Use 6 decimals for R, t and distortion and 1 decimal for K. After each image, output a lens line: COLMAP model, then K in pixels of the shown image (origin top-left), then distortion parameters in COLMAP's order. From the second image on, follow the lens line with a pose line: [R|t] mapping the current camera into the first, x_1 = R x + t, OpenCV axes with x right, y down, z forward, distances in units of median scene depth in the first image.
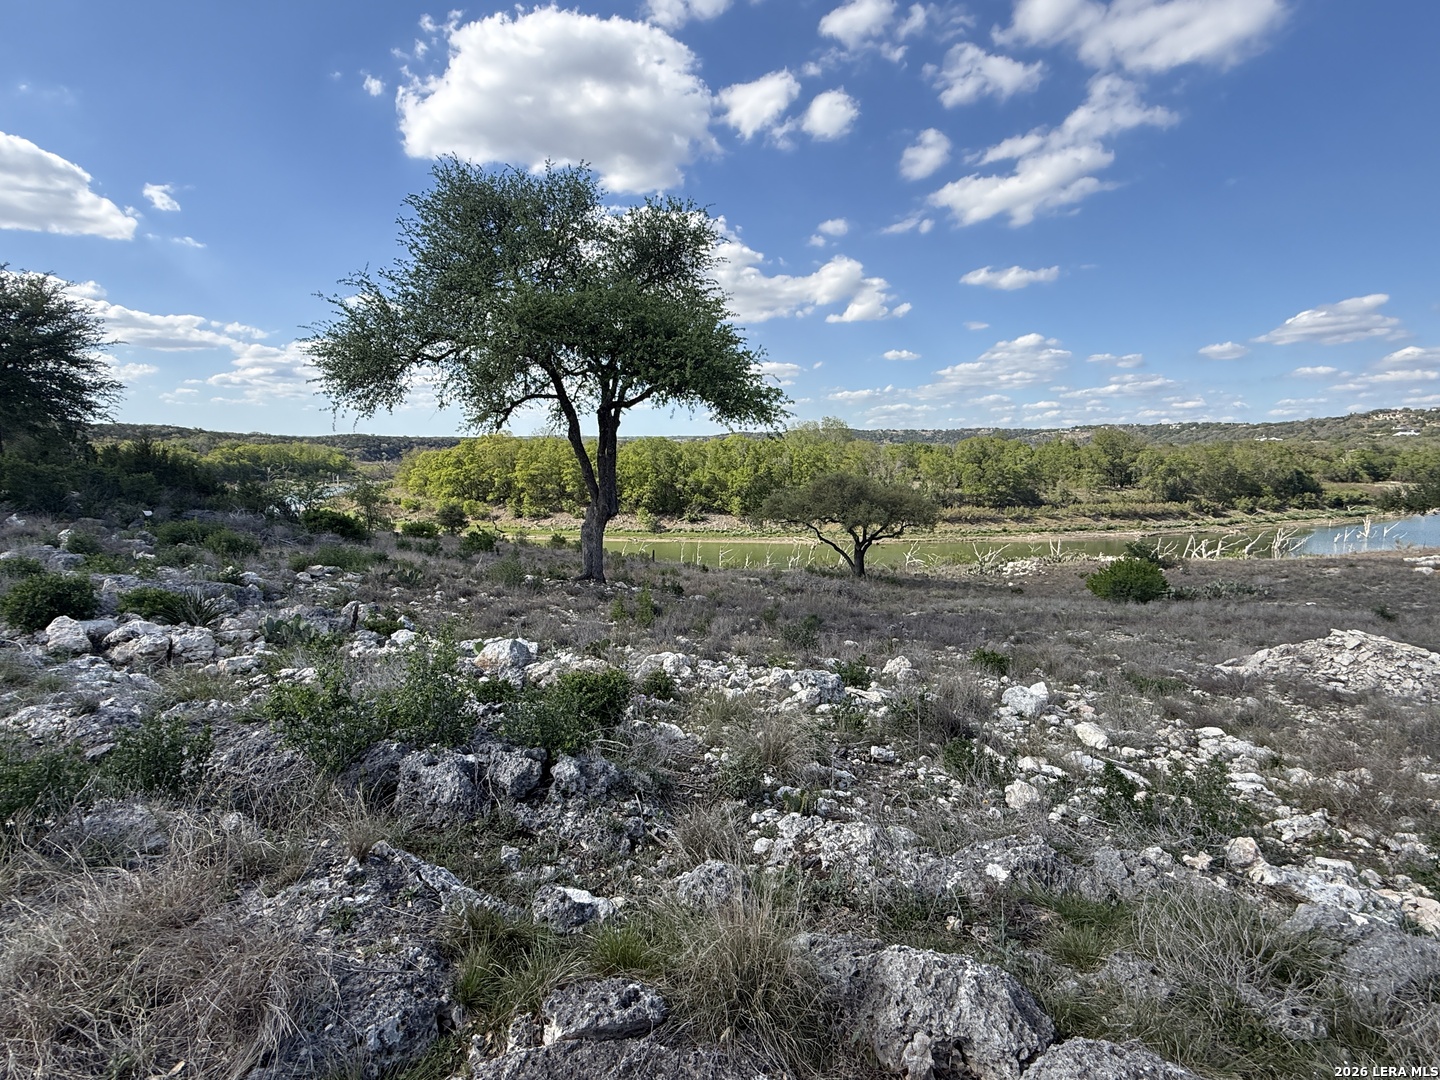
lens RADIAL K [[693.8, 0, 719.8], [0, 693.8, 546.2], [0, 0, 1]] dist [-0.003651, 0.000927]
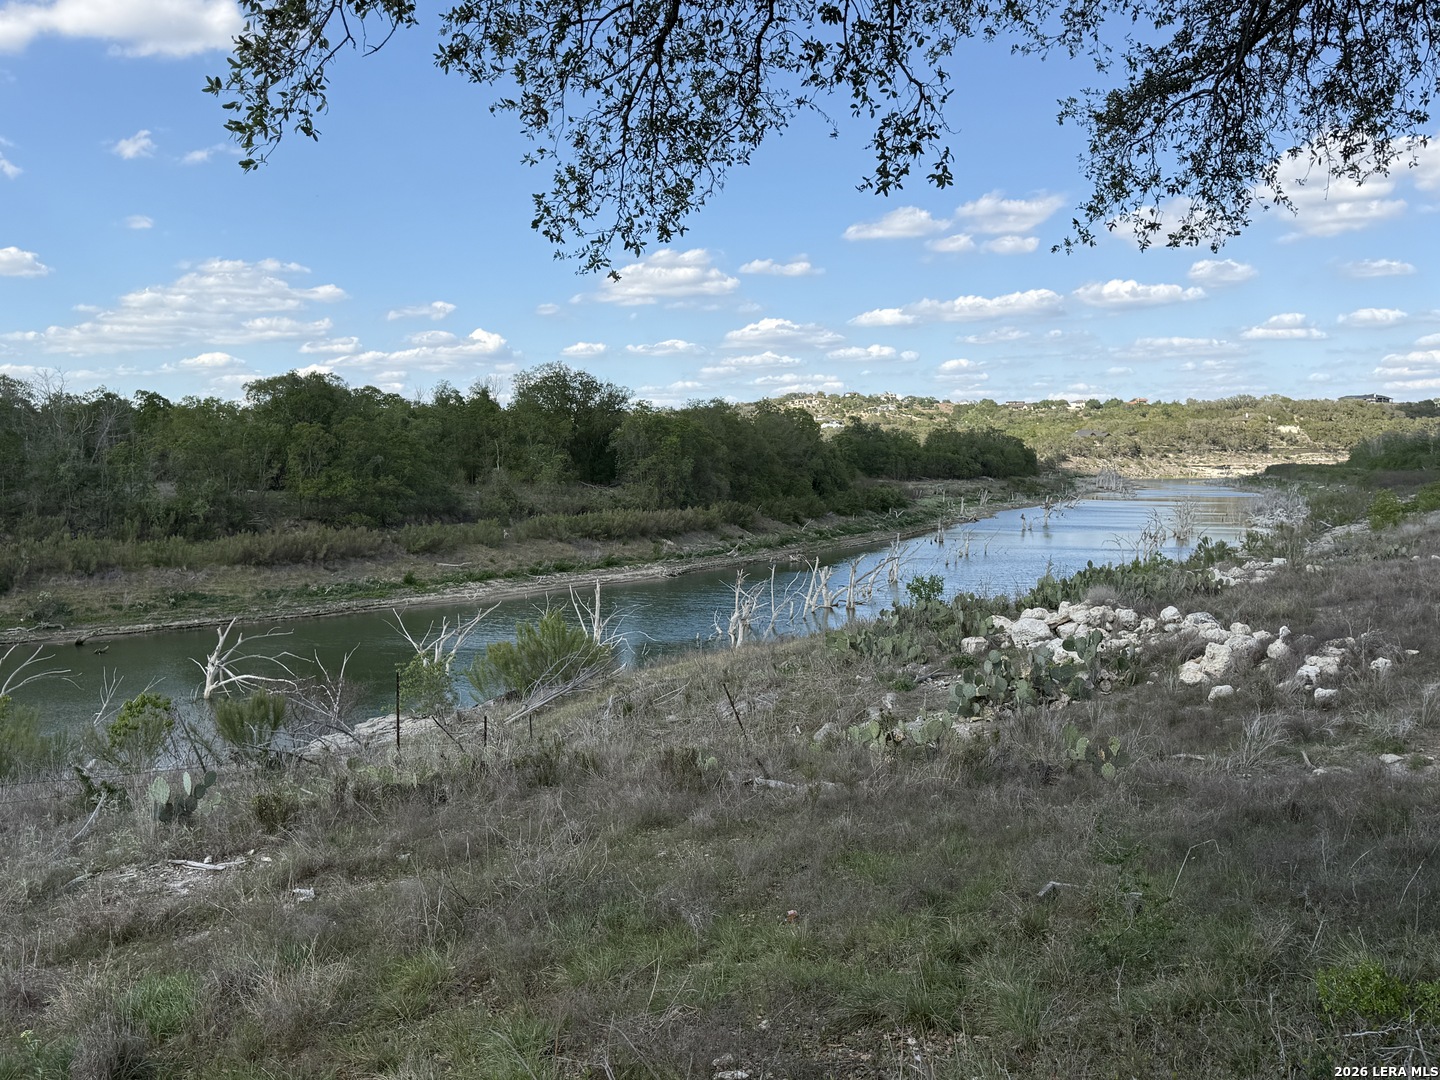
lens RADIAL K [[1324.3, 0, 718.3], [0, 1324.3, 541.7], [0, 0, 1]] dist [0.064049, 0.000000]
pose [[0.754722, -0.044401, 0.654541, 0.034896], [0.093436, 0.994811, -0.040255, 0.002828], [-0.649357, 0.091539, 0.754954, 0.273640]]
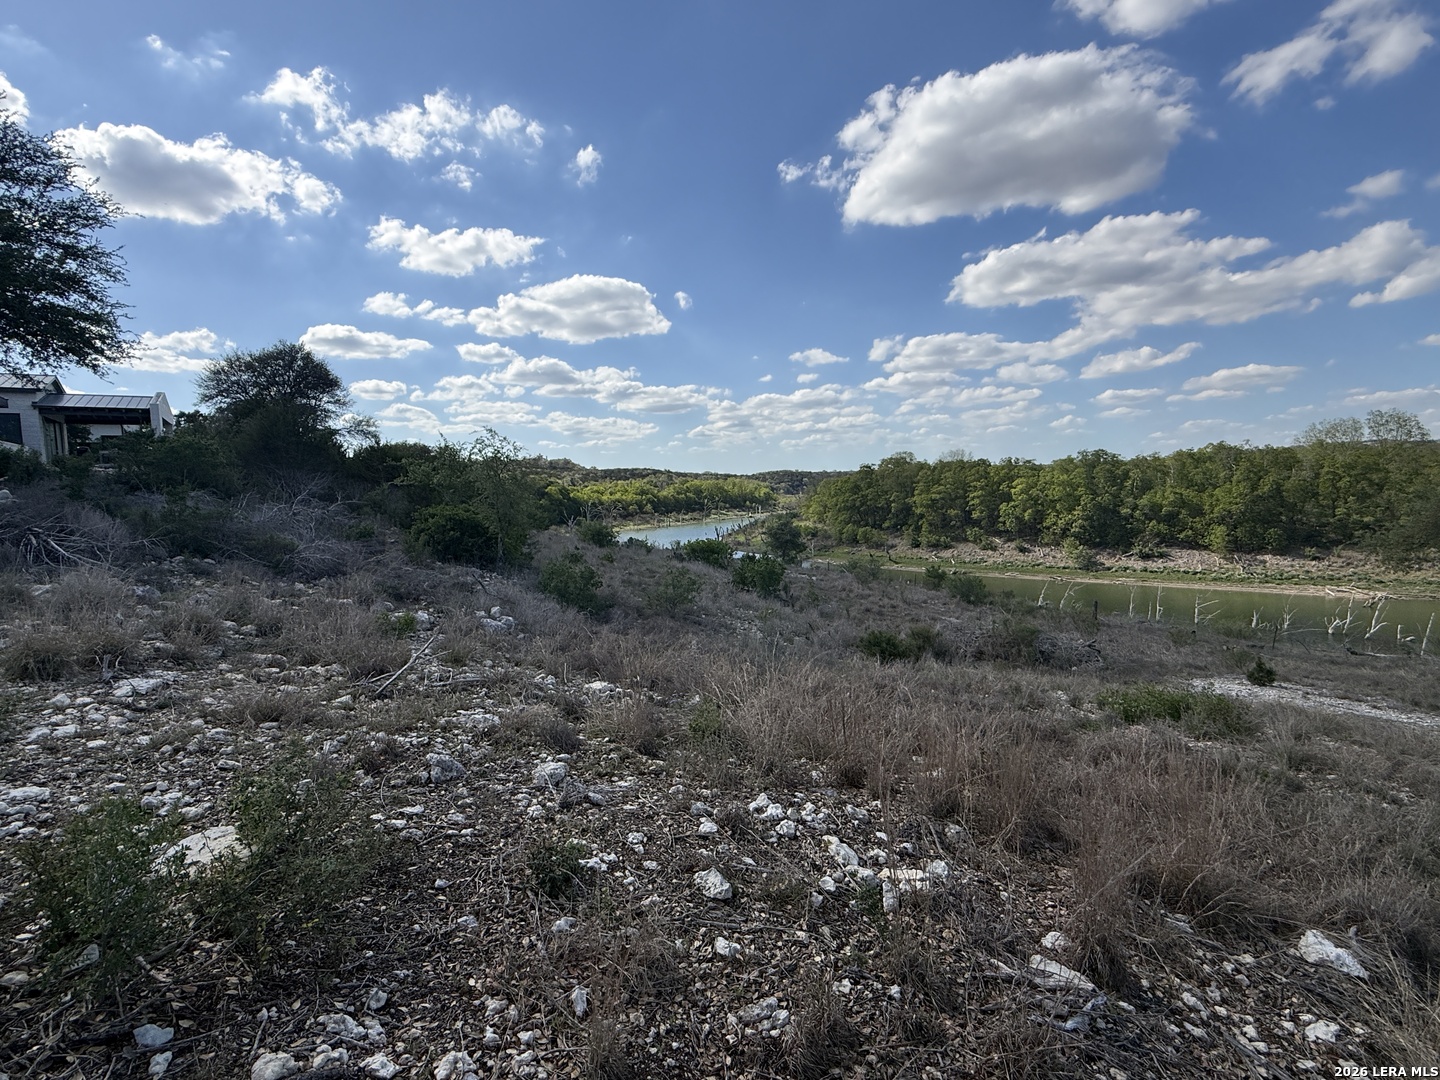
lens RADIAL K [[691.8, 0, 718.5], [0, 691.8, 534.8], [0, 0, 1]] dist [-0.003373, 0.000725]
pose [[0.834797, 0.014117, -0.550377, -0.013475], [-0.048754, 0.997640, -0.048358, -0.001846], [0.548396, 0.067202, 0.833514, 0.121390]]
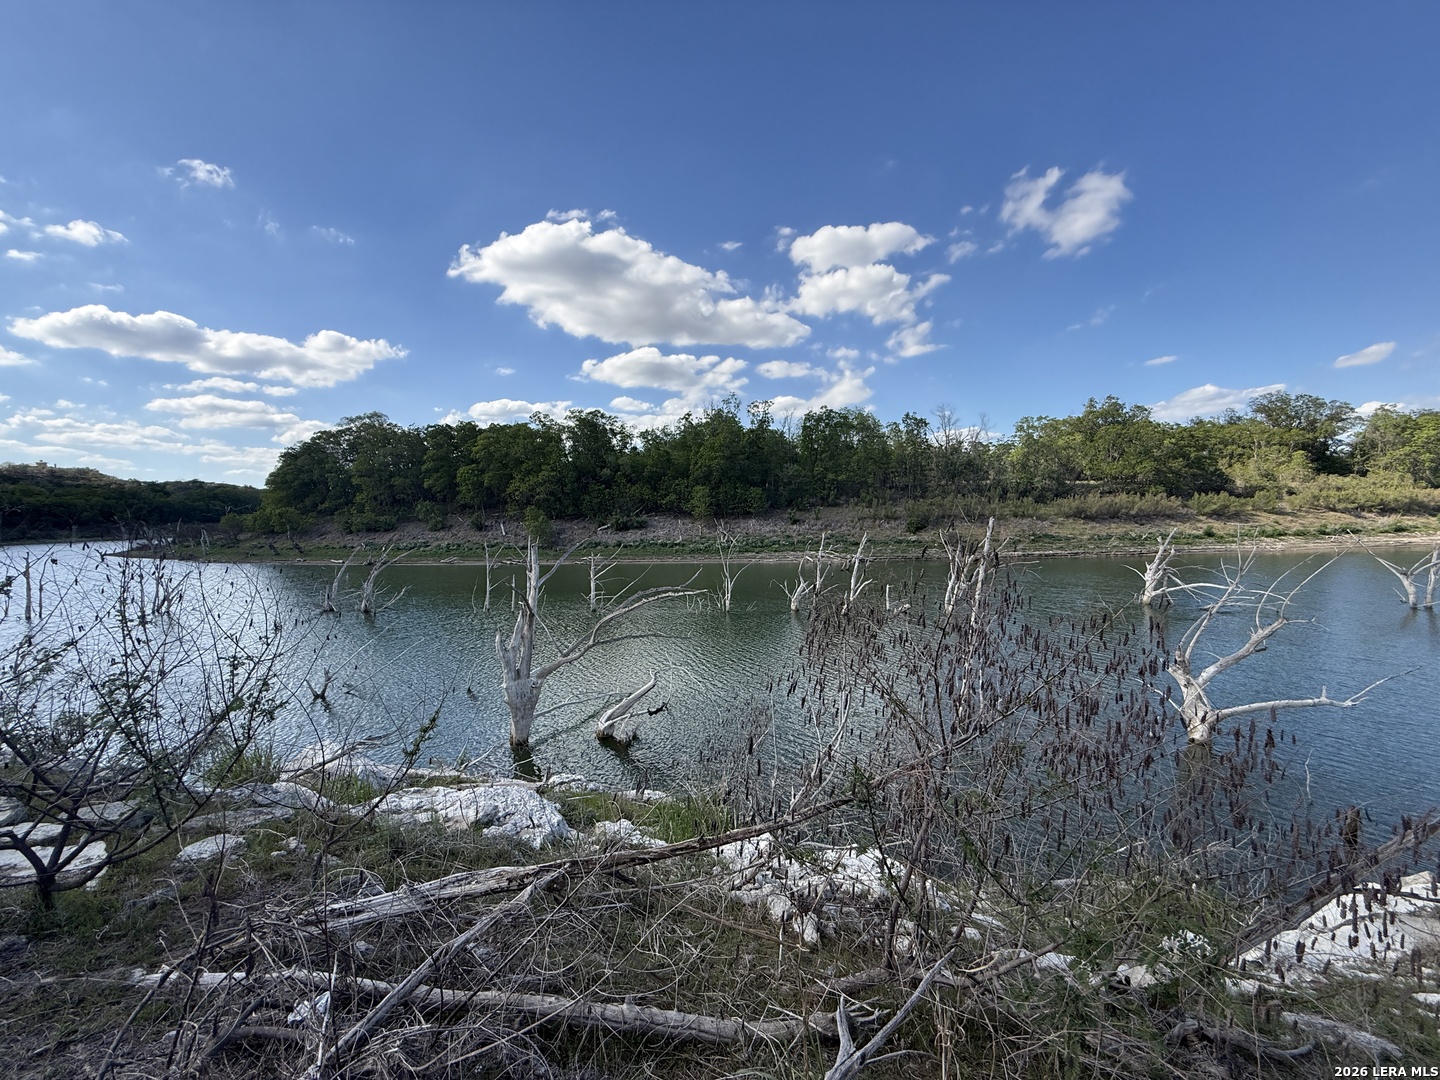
lens RADIAL K [[573.5, 0, 718.1], [0, 573.5, 536.9], [0, 0, 1]] dist [-0.002797, 0.000148]
pose [[0.998461, -0.019111, -0.052064, 0.058962], [0.014098, 0.995378, -0.094996, 0.014584], [0.053639, 0.094116, 0.994115, 0.519200]]
